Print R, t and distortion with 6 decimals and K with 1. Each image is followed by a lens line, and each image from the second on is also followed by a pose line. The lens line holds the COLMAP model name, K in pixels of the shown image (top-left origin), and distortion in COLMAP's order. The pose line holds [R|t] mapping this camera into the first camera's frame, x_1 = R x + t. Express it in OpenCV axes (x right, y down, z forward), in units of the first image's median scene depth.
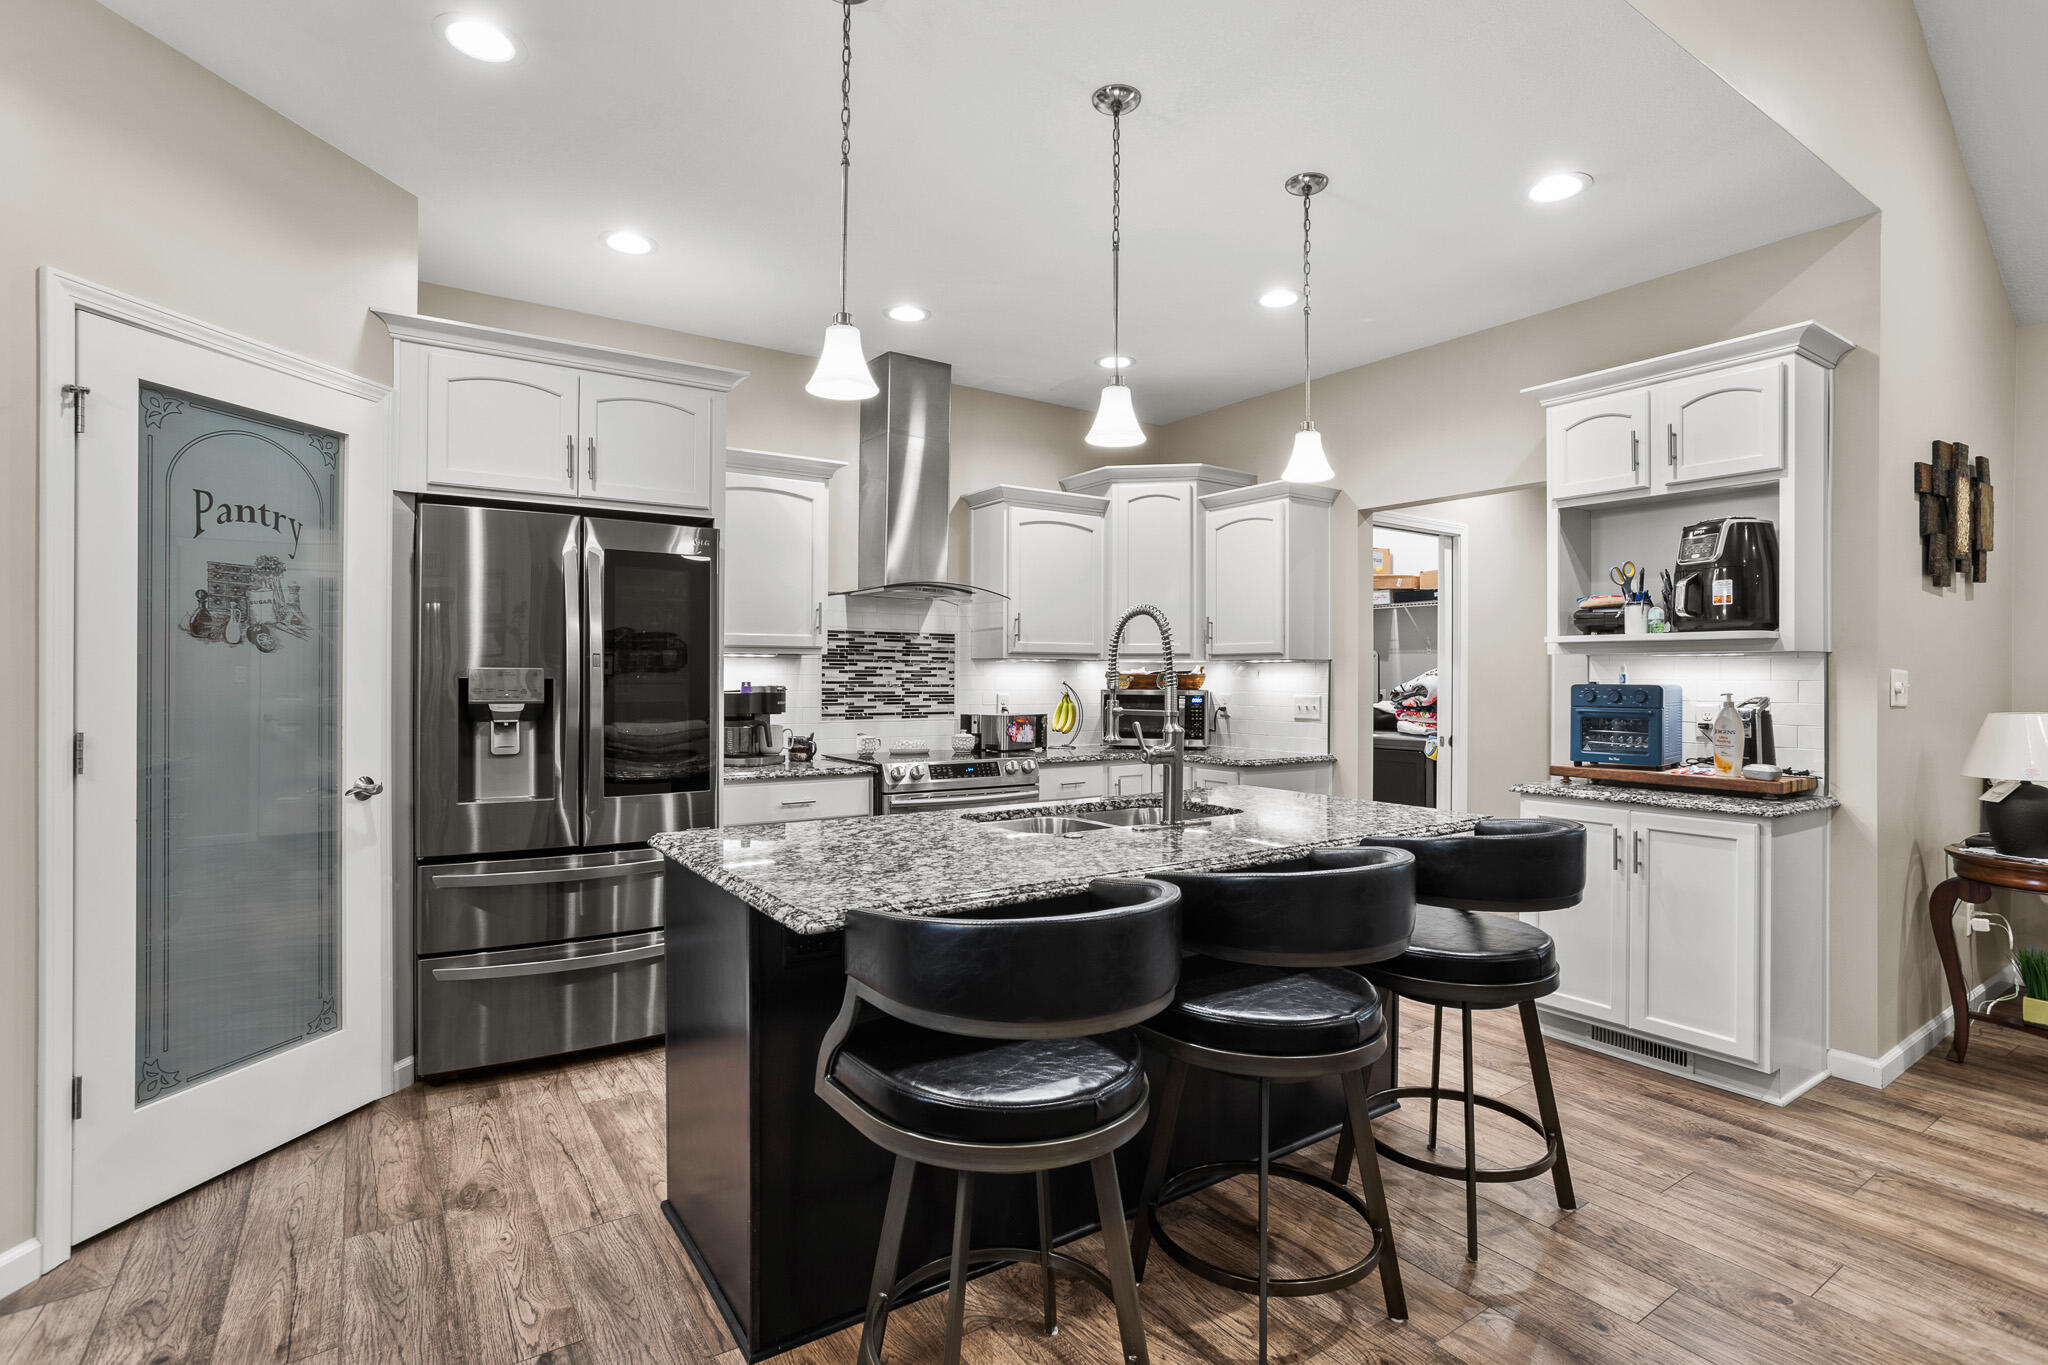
lens RADIAL K [[975.4, 0, 1023.9], [0, 975.4, 672.4], [0, 0, 1]] dist [-0.042672, 0.022917]
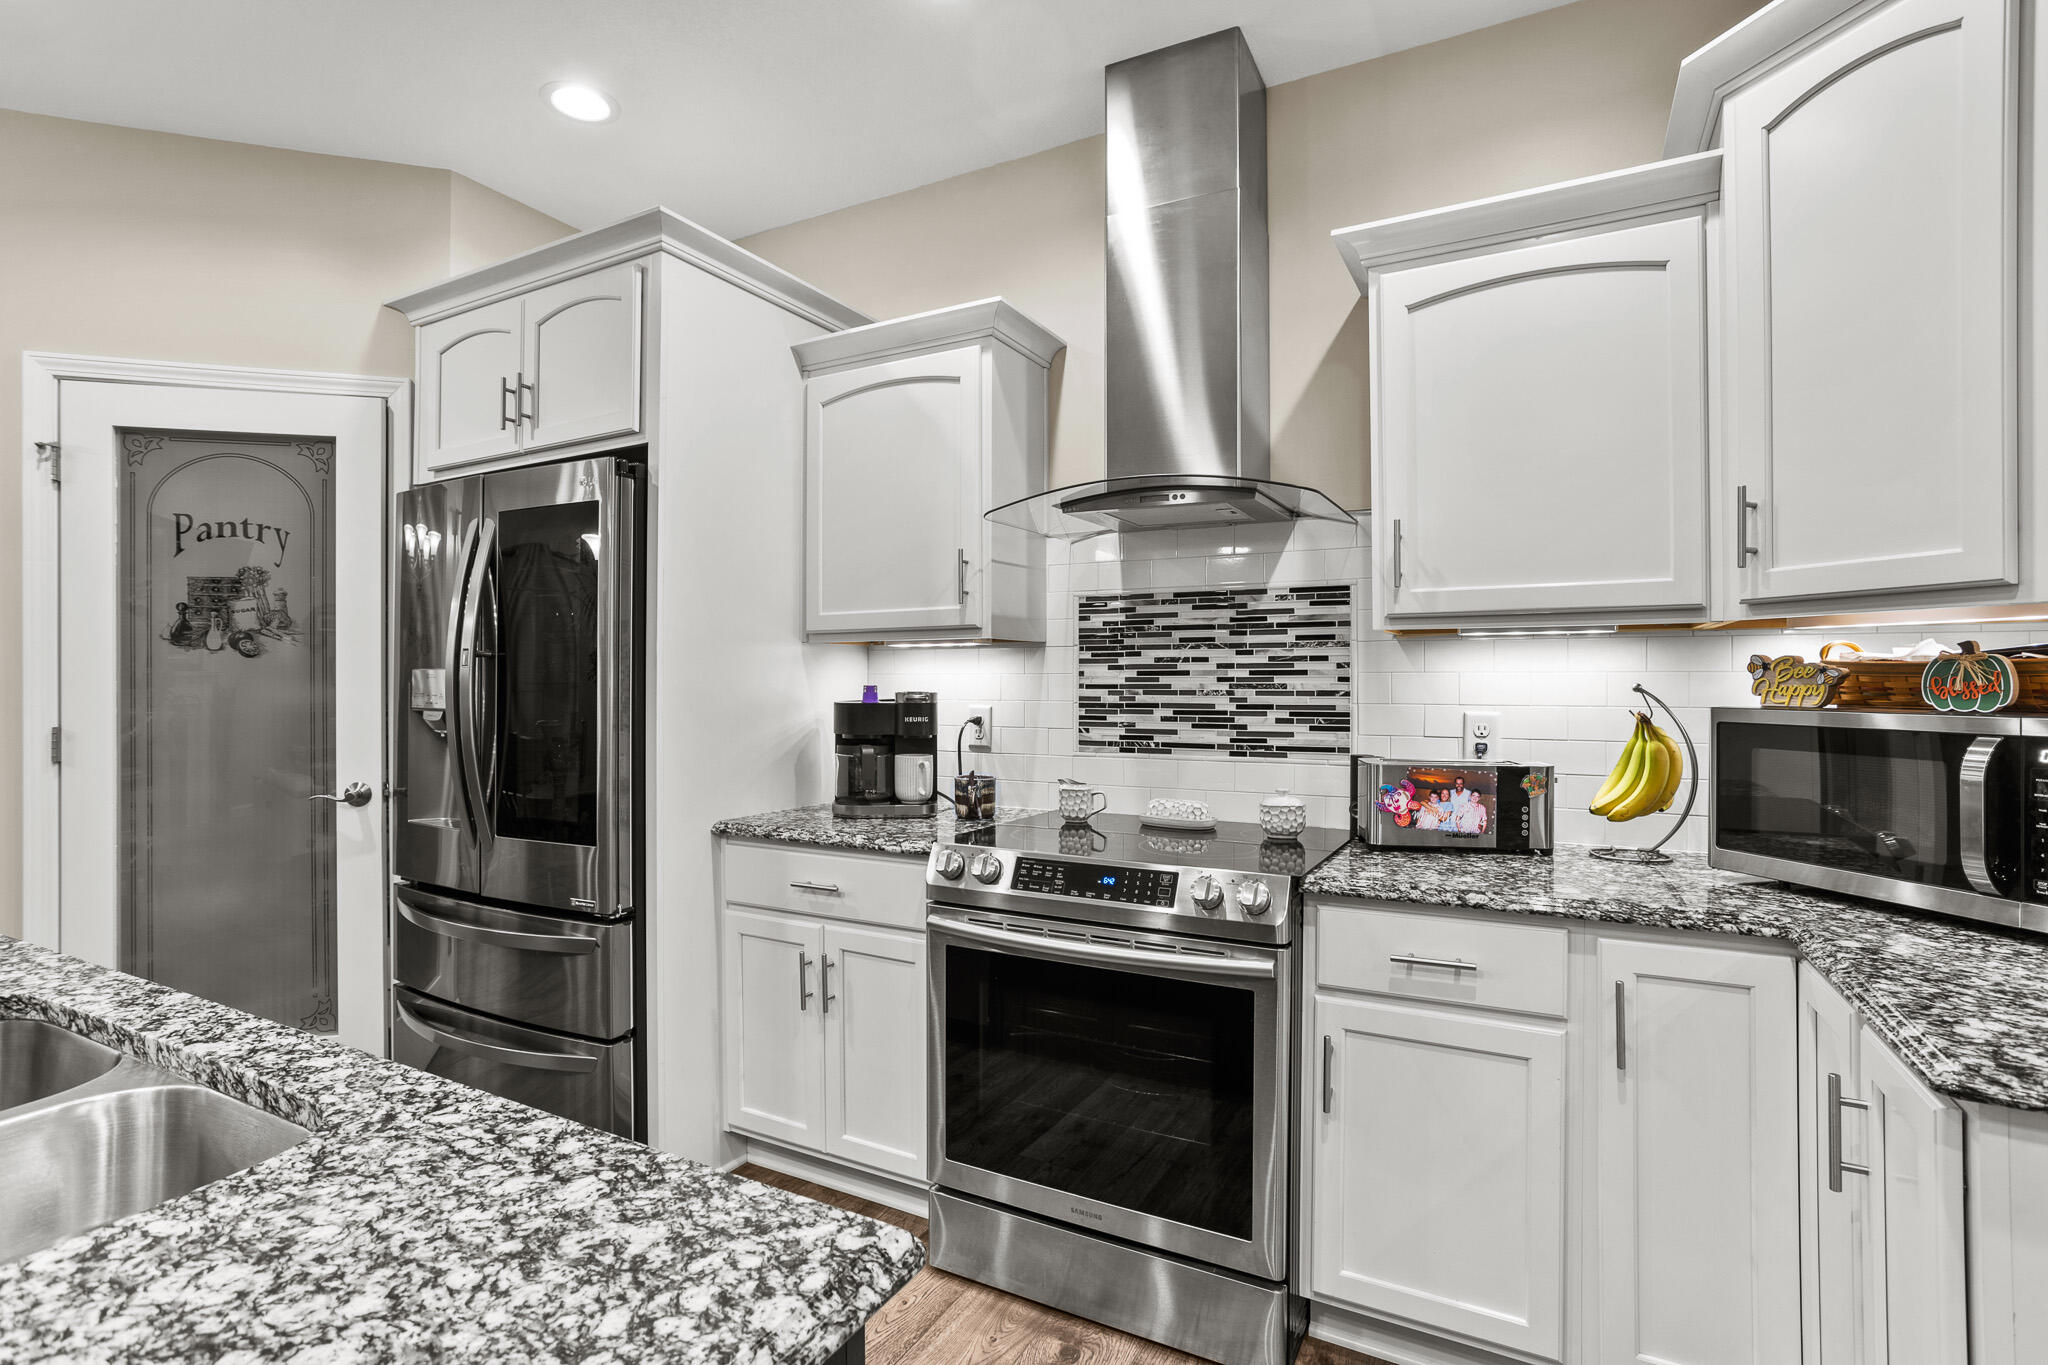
lens RADIAL K [[992.8, 0, 1015.6], [0, 992.8, 677.4], [0, 0, 1]] dist [-0.062009, 0.037991]
pose [[0.460691, -0.006454, -0.887537, 0.357414], [0.008364, 0.999961, -0.002930, 0.007406], [0.887521, -0.006073, 0.460727, 0.812691]]
